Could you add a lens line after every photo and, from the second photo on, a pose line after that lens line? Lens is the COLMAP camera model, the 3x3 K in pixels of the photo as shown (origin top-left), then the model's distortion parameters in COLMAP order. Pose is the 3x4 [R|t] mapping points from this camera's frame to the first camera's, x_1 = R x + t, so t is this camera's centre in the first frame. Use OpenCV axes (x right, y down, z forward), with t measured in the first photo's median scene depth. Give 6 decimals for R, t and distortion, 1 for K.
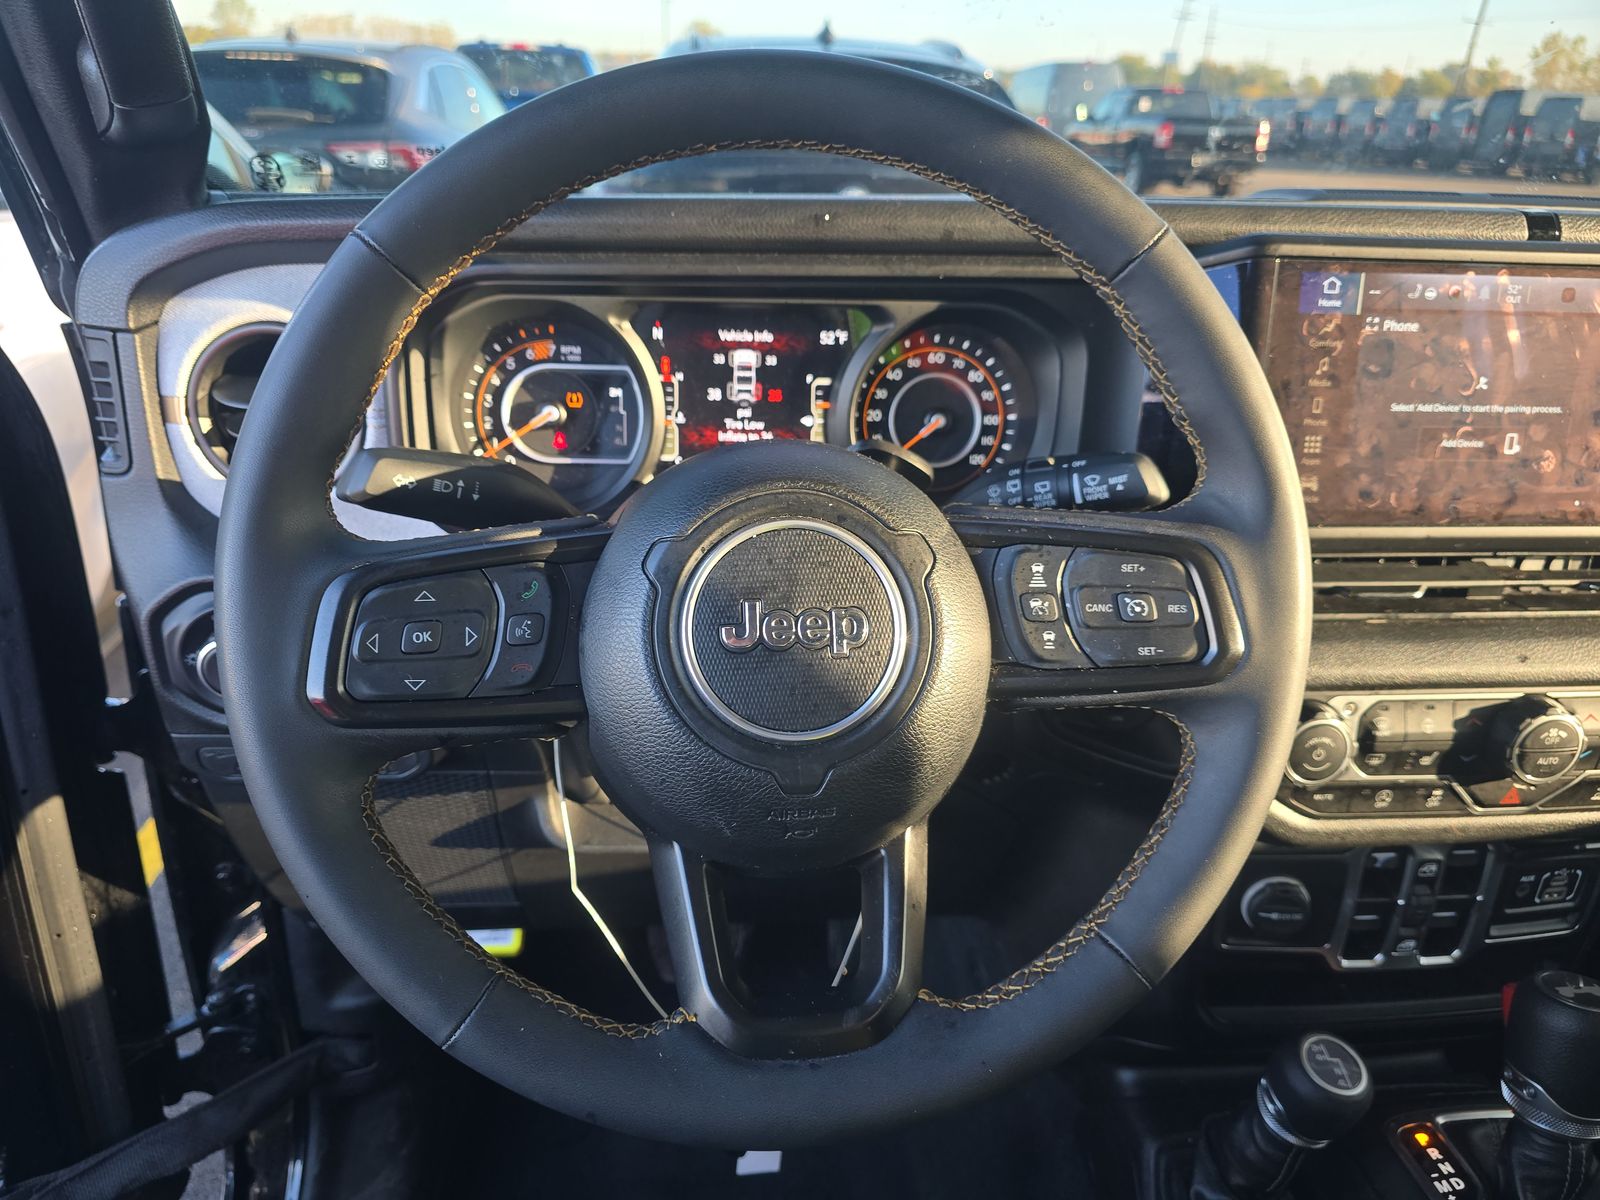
lens RADIAL K [[1071.0, 0, 800.0], [0, 1071.0, 600.0], [0, 0, 1]] dist [0.040563, -0.061877]
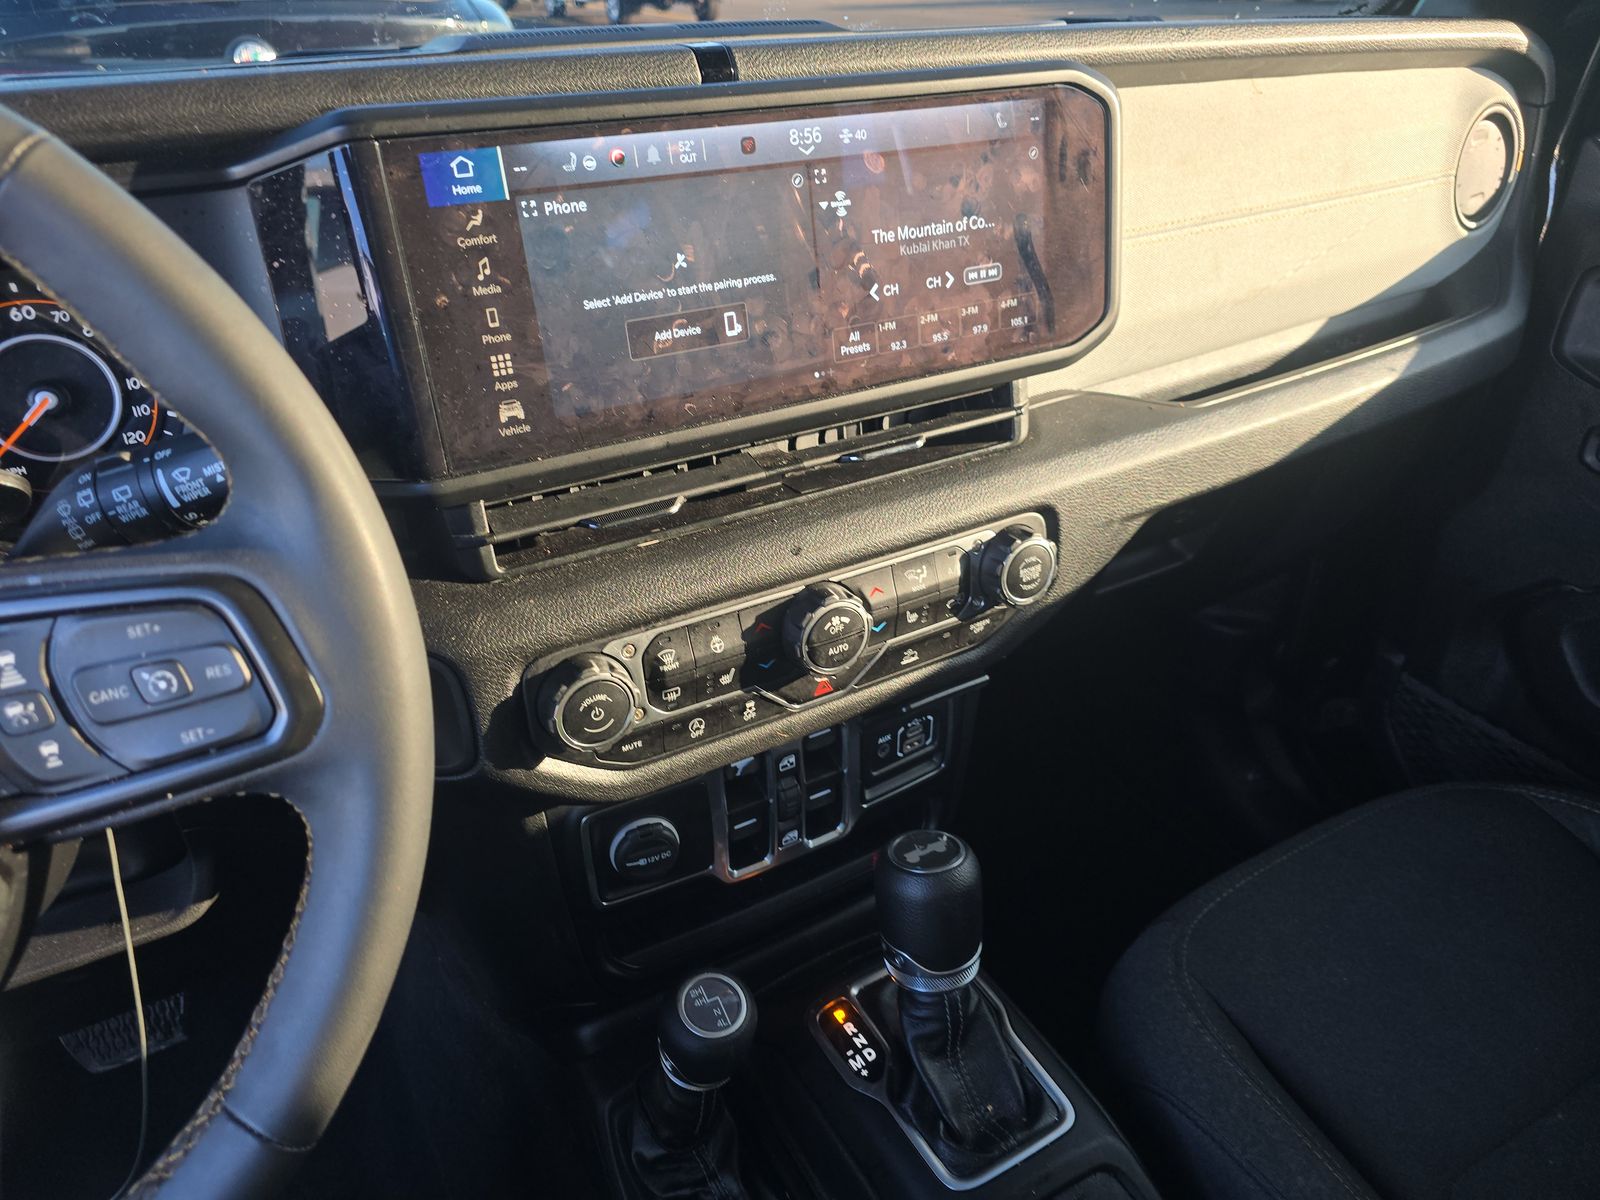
lens RADIAL K [[1071.0, 0, 800.0], [0, 1071.0, 600.0], [0, 0, 1]] dist [0.040563, -0.061877]
pose [[0.908675, -0.246410, 0.337035, 0.348841], [0.199421, 0.965380, 0.168144, -0.060871], [-0.366799, -0.085577, 0.926356, 0.126628]]
